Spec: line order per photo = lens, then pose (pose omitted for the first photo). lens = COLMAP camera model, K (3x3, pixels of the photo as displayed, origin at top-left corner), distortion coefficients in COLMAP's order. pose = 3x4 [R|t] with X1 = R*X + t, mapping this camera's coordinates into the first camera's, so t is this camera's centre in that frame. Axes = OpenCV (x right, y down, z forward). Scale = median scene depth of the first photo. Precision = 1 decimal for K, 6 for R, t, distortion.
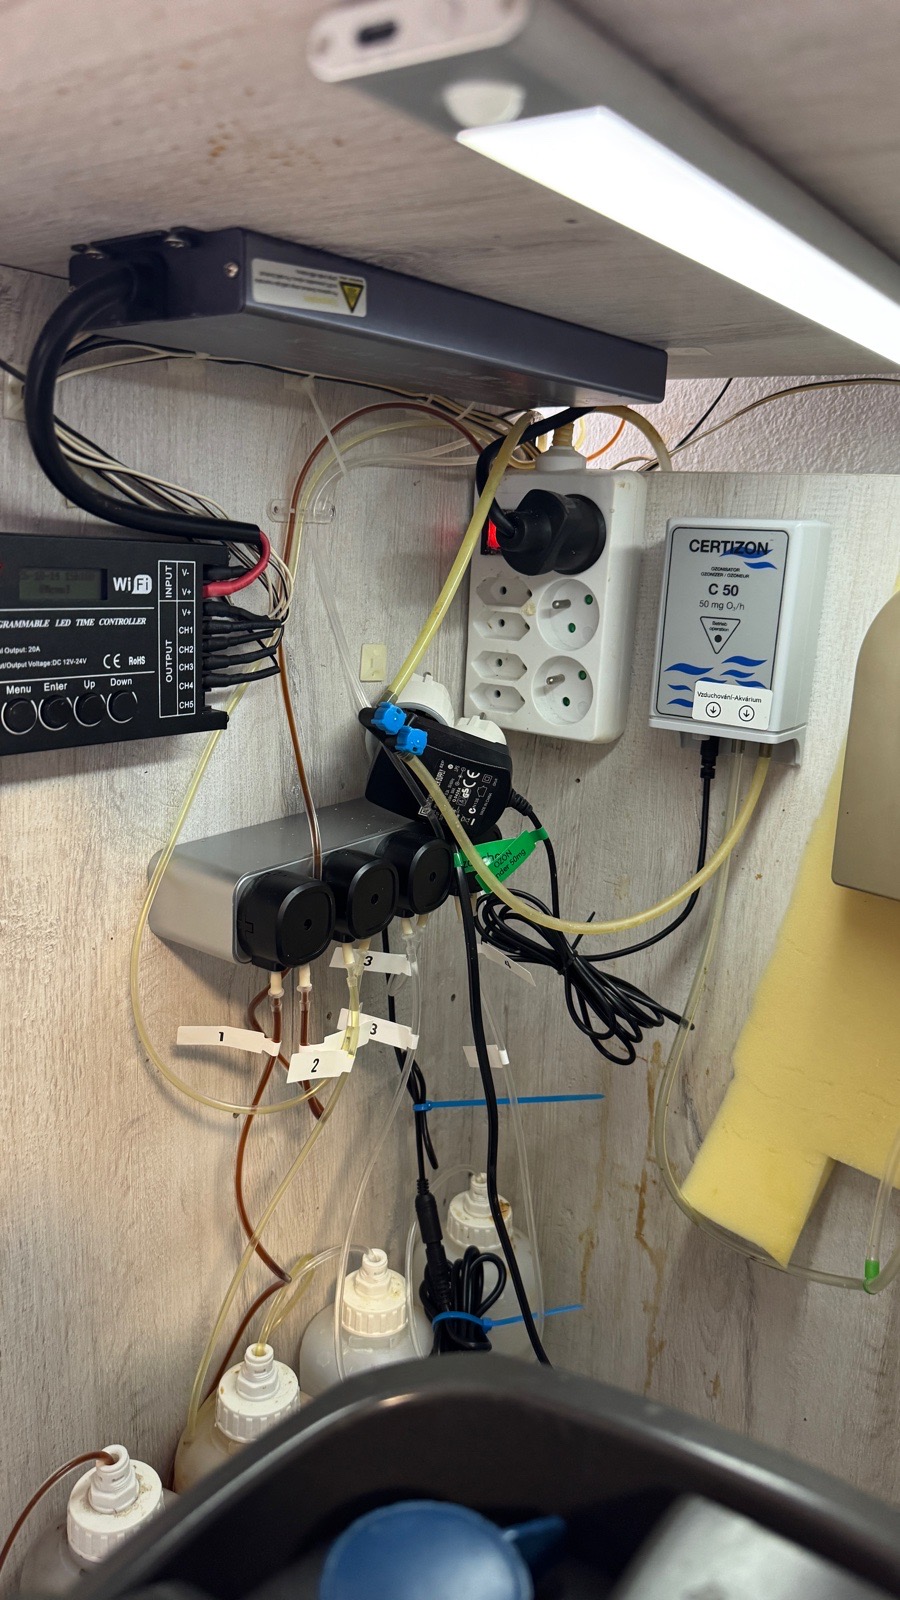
lens RADIAL K [[1140.7, 0, 436.6], [0, 1140.7, 816.2], [0, 0, 1]] dist [0.062863, -0.118385]
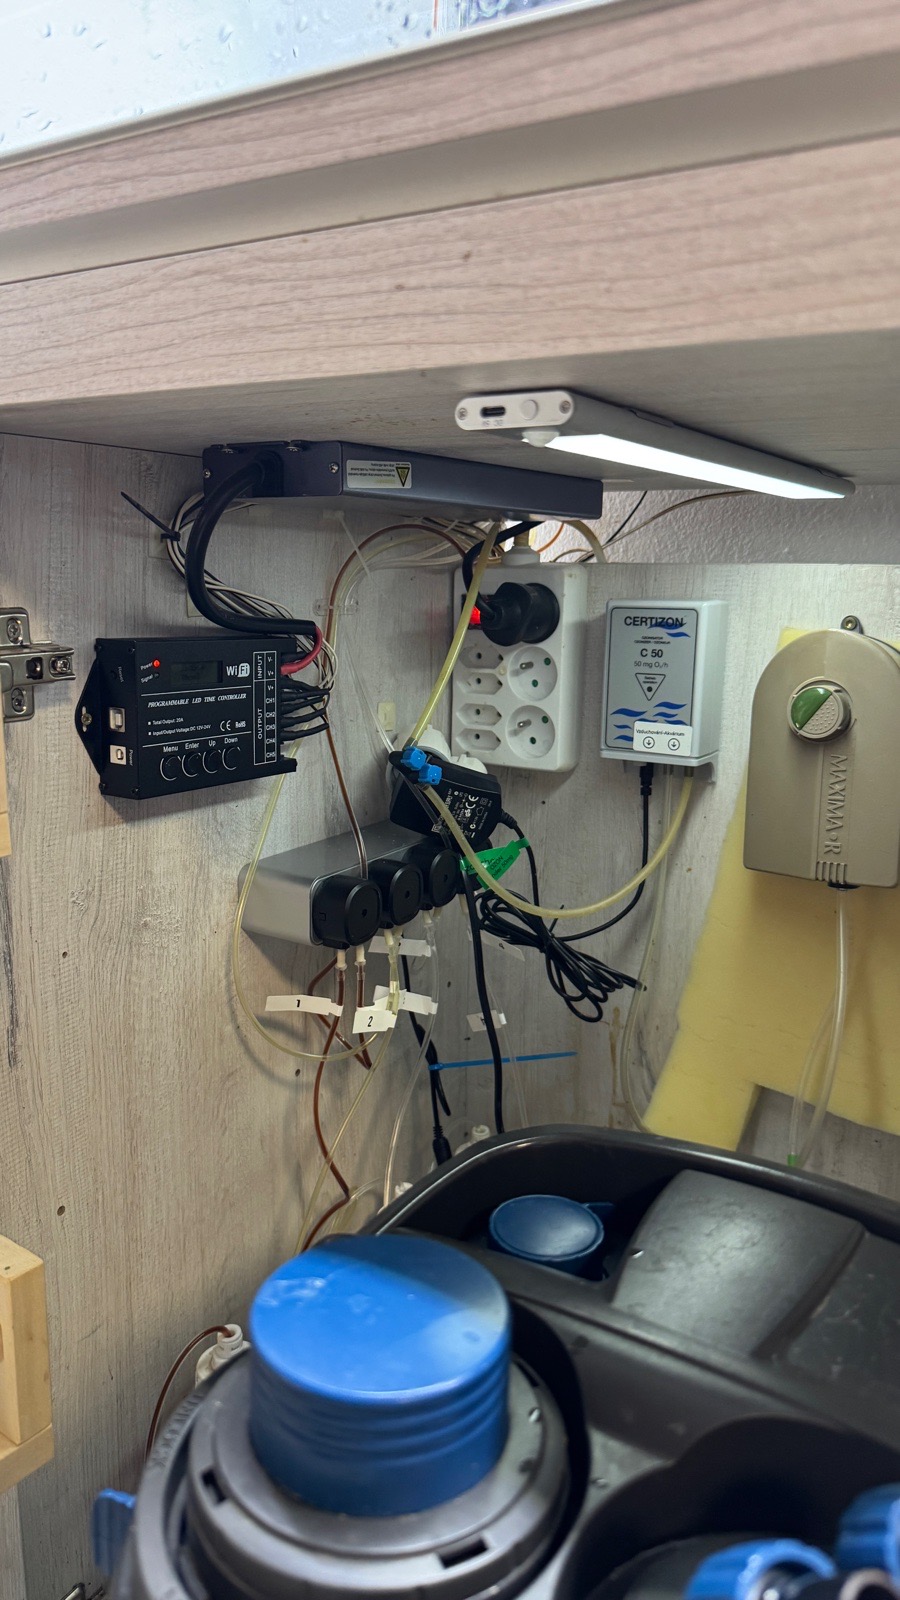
lens RADIAL K [[1140.7, 0, 417.1], [0, 1140.7, 809.4], [0, 0, 1]] dist [0.062863, -0.118385]
pose [[0.997484, -0.043947, 0.055630, -0.108147], [0.046273, 0.998077, -0.041247, 0.027494], [-0.053710, 0.043717, 0.997599, -0.316191]]
